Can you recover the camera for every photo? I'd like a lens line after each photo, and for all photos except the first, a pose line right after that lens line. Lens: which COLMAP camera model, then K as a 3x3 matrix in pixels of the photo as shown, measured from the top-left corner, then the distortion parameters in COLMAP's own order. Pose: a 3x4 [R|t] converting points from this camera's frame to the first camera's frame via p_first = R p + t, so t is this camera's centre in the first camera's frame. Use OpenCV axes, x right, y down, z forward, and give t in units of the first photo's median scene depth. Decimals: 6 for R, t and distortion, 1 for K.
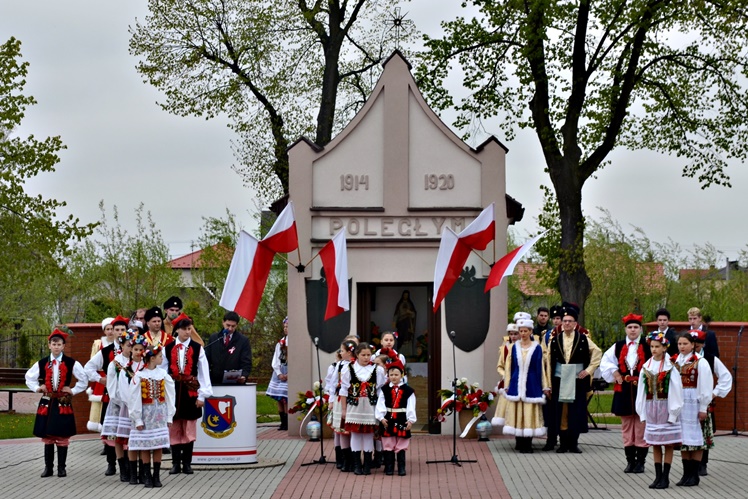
lens RADIAL K [[1612.4, 0, 374.0], [0, 1612.4, 249.5], [0, 0, 1]] dist [0.215511, 0.058066]
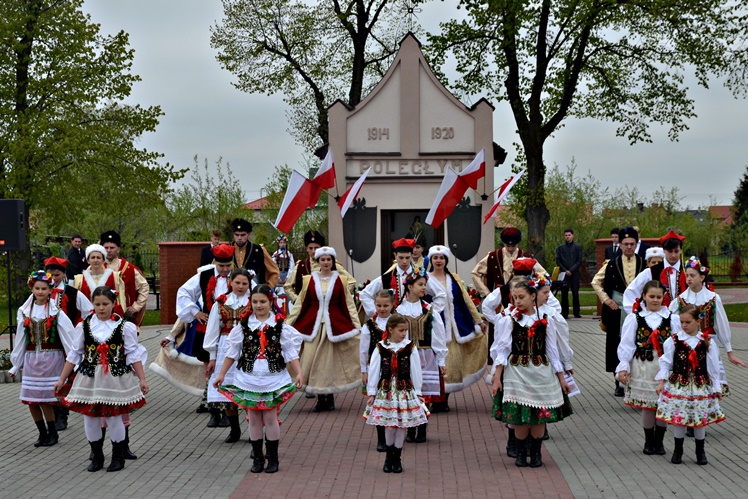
lens RADIAL K [[1372.0, 0, 374.0], [0, 1372.0, 249.5], [0, 0, 1]] dist [0.163762, 0.084646]
pose [[0.999771, -0.008186, -0.019763, 0.007588], [0.009425, 0.997940, 0.063453, -0.023989], [0.019202, -0.063625, 0.997789, -0.164073]]
